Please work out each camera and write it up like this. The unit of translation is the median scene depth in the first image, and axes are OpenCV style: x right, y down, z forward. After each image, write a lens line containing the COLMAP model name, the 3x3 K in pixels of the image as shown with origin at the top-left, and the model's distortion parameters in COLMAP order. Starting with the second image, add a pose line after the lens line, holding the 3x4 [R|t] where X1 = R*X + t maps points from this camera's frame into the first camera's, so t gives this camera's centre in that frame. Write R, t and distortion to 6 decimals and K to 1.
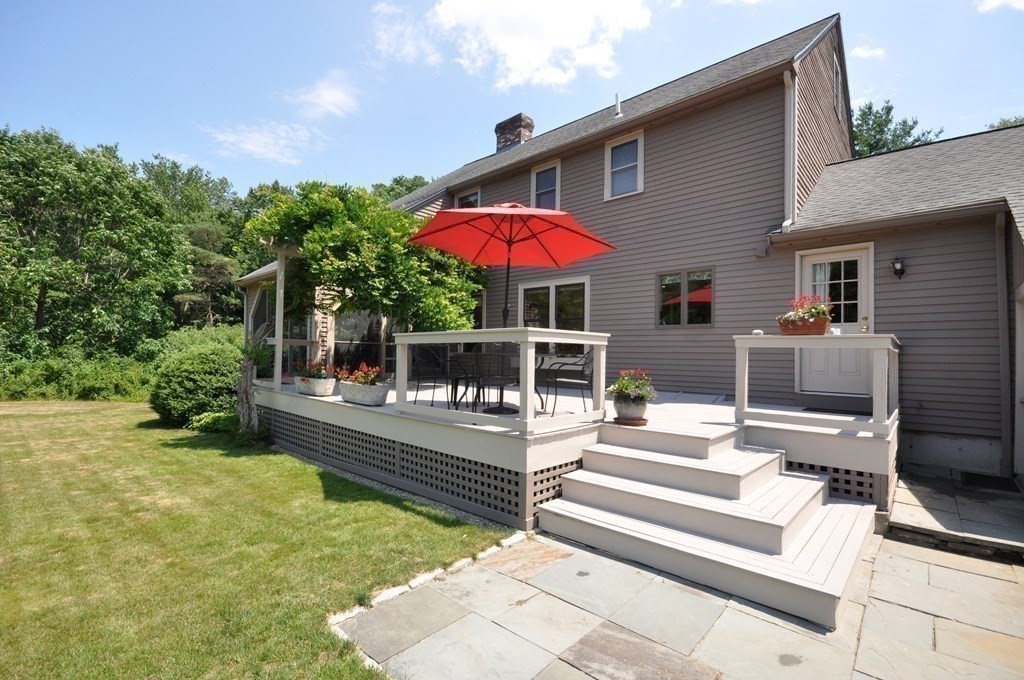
lens RADIAL K [[444.4, 0, 502.6], [0, 444.4, 343.7], [0, 0, 1]] dist [-0.000509, 0.000108]
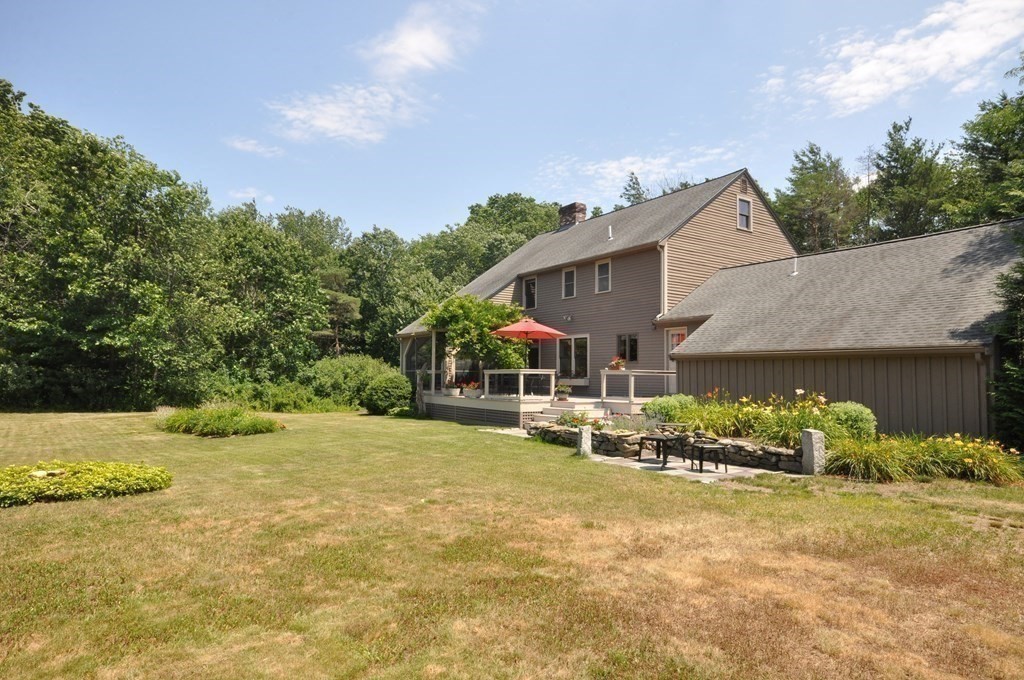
lens RADIAL K [[637.3, 0, 514.5], [0, 637.3, 339.0], [0, 0, 1]] dist [-0.054107, -0.000492]
pose [[0.976564, -0.020412, -0.214257, 0.263399], [0.012167, 0.999136, -0.039730, -0.018522], [0.214883, 0.036192, 0.975969, -0.935918]]
